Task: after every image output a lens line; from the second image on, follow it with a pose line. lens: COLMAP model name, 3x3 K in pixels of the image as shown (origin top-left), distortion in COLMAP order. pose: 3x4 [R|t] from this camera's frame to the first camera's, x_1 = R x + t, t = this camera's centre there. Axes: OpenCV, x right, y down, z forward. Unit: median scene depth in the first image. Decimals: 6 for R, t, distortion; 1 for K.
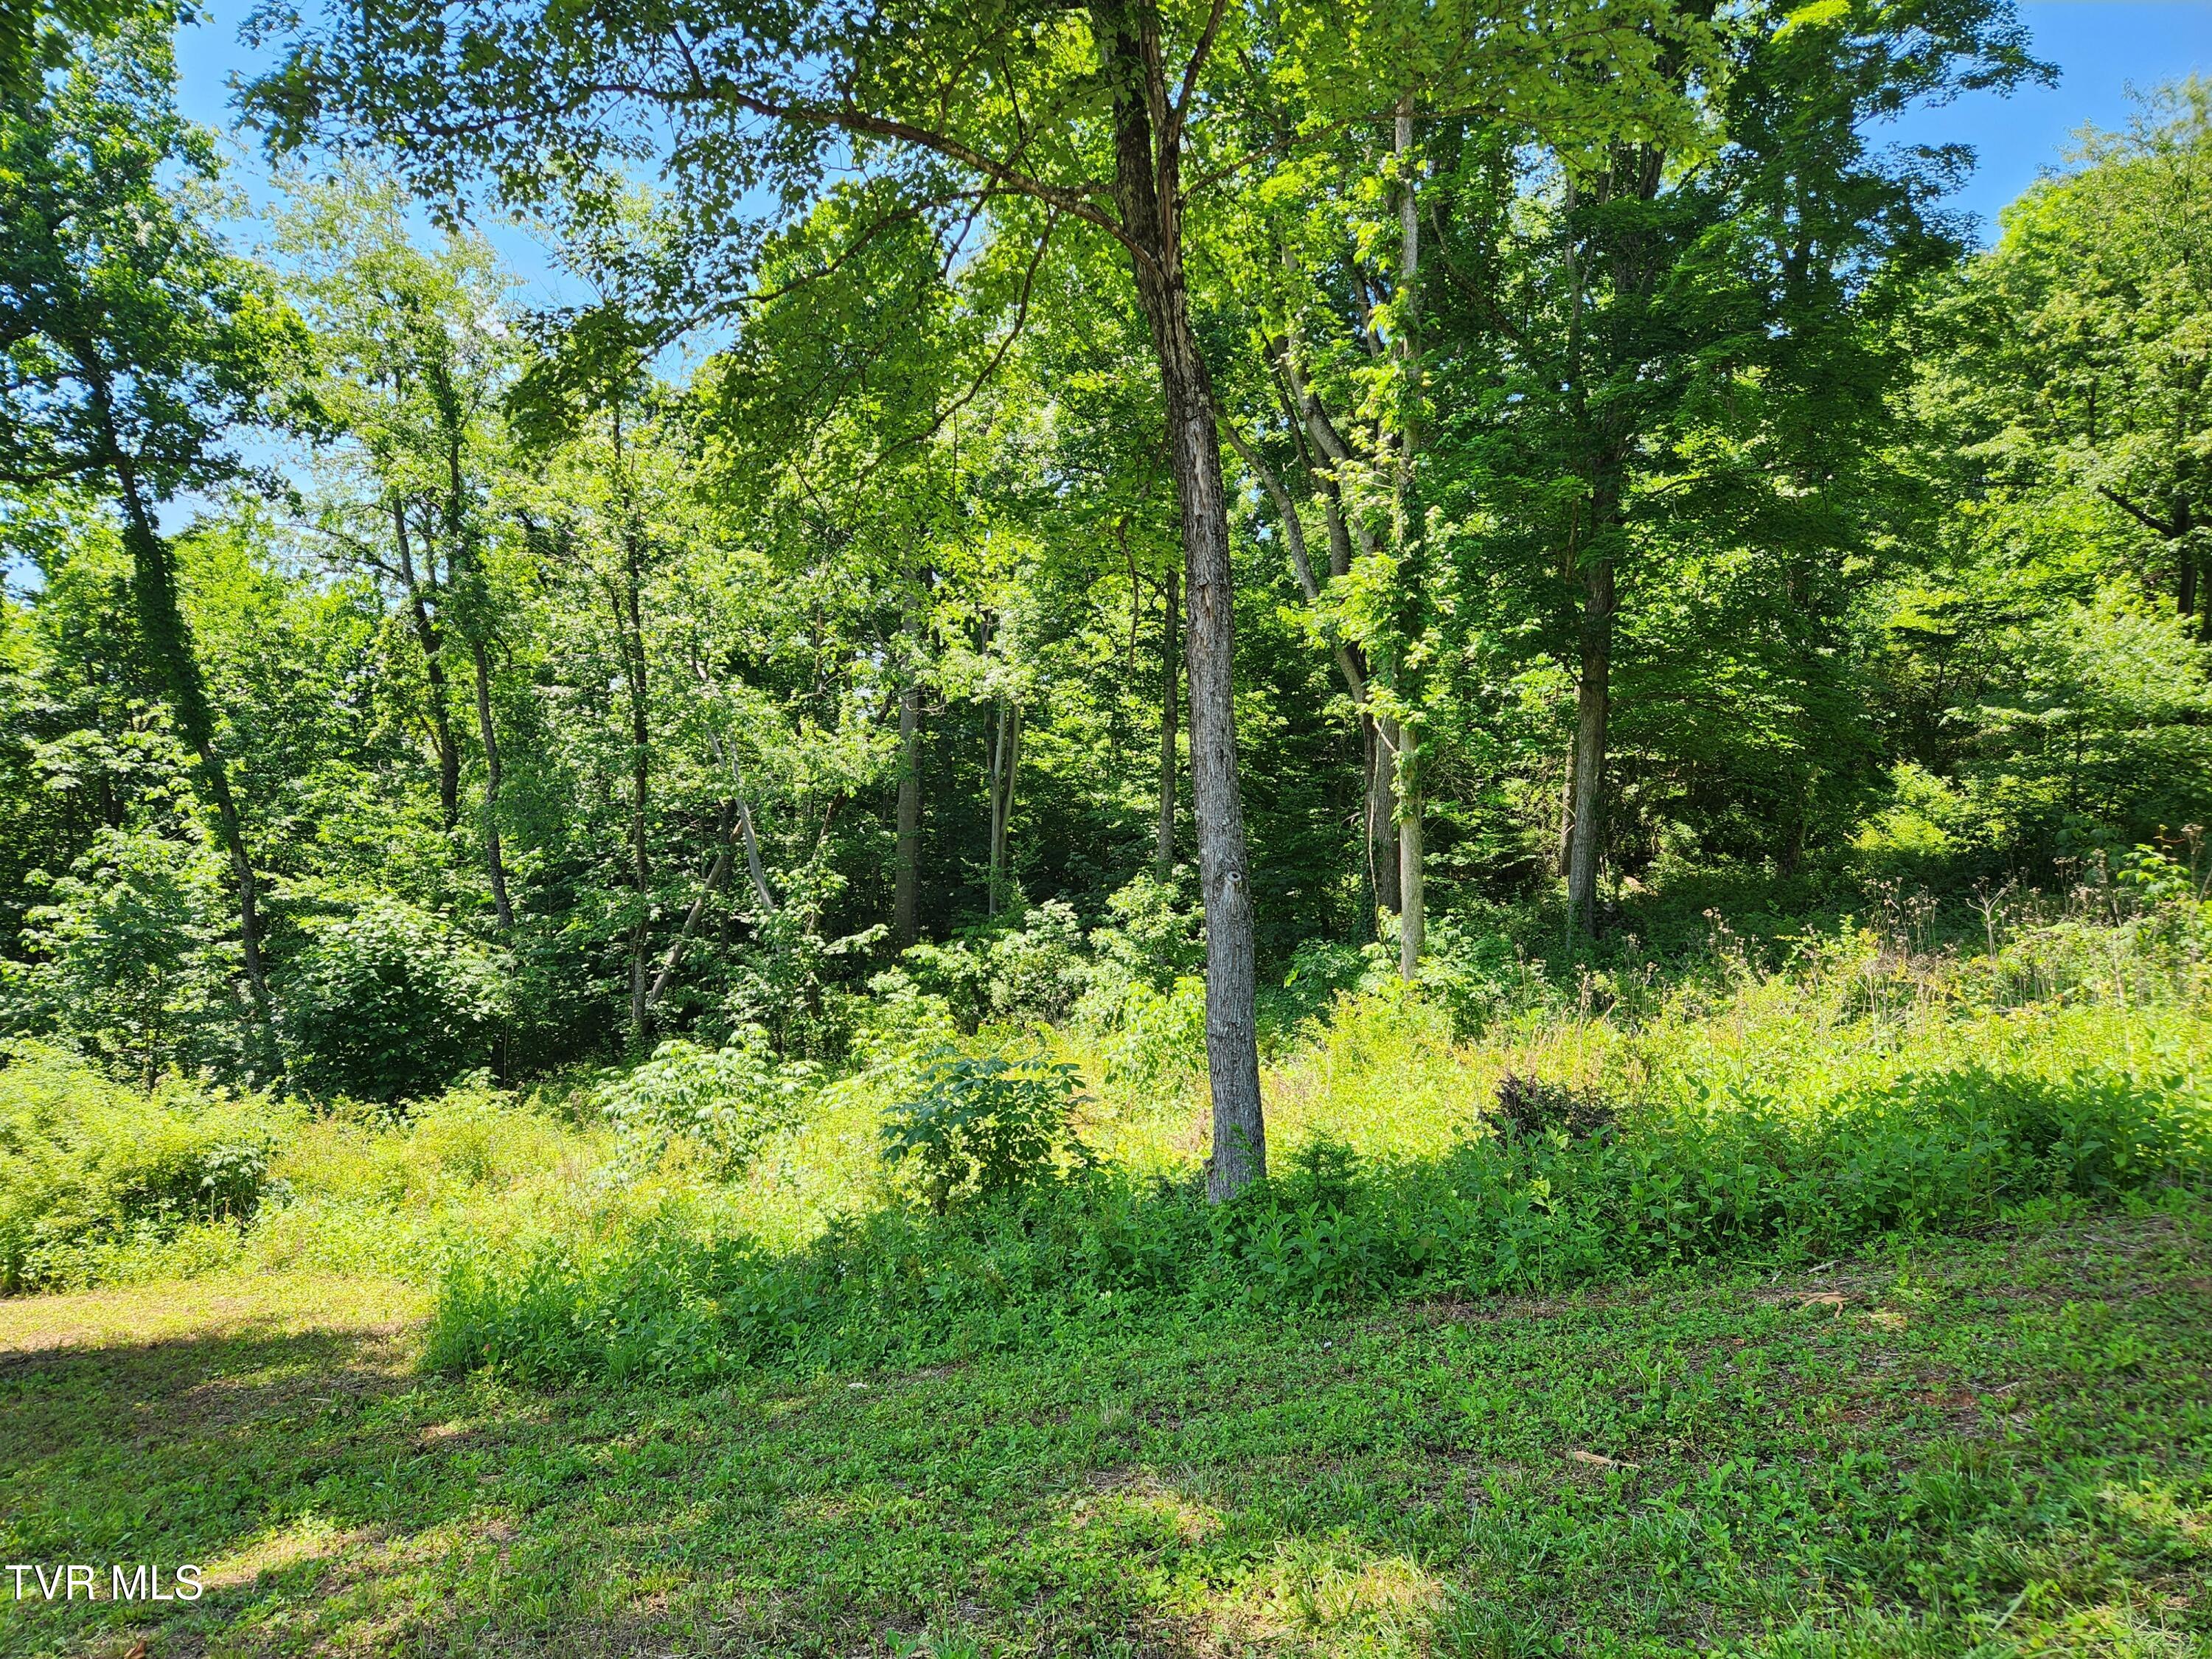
lens RADIAL K [[1505.7, 0, 1116.5], [0, 1505.7, 860.8], [0, 0, 1]] dist [0.112376, -0.046554]
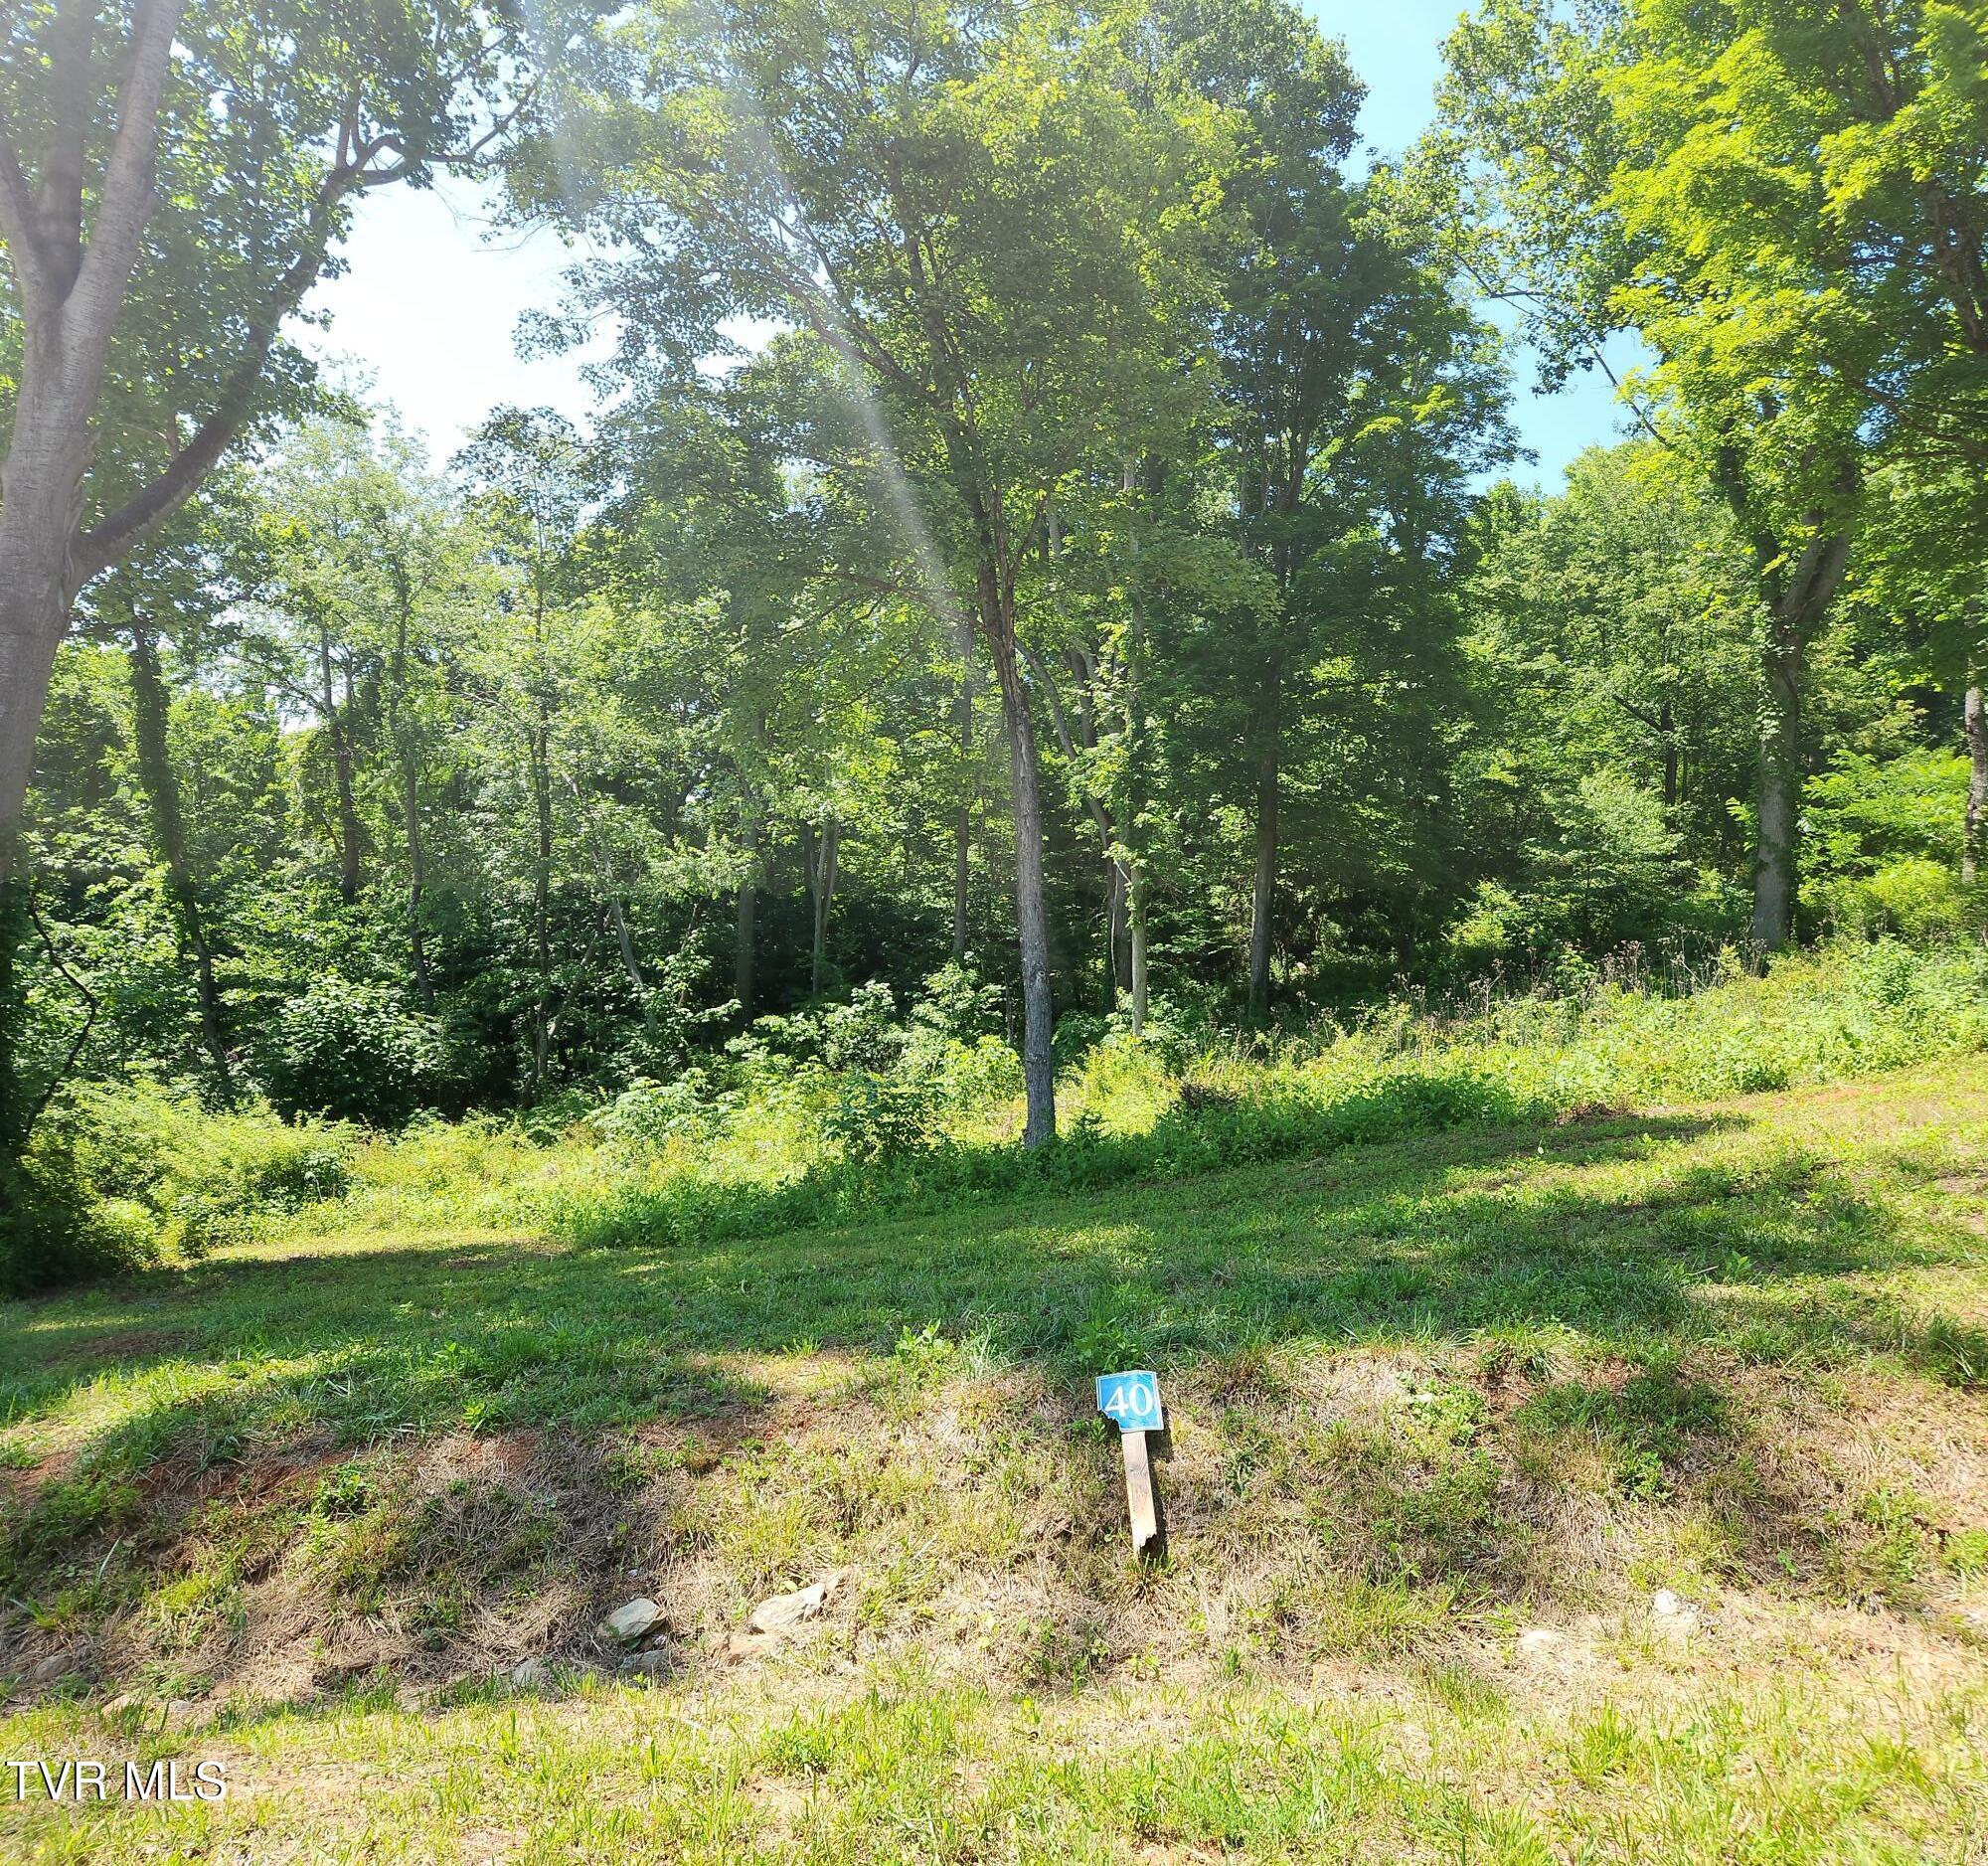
lens RADIAL K [[1400.7, 0, 1028.9], [0, 1400.7, 887.1], [0, 0, 1]] dist [0.033104, -0.017349]
pose [[0.993842, 0.009118, 0.110434, -0.043253], [-0.005158, 0.999335, -0.036098, -0.012137], [-0.110689, 0.035306, 0.993228, -0.240749]]
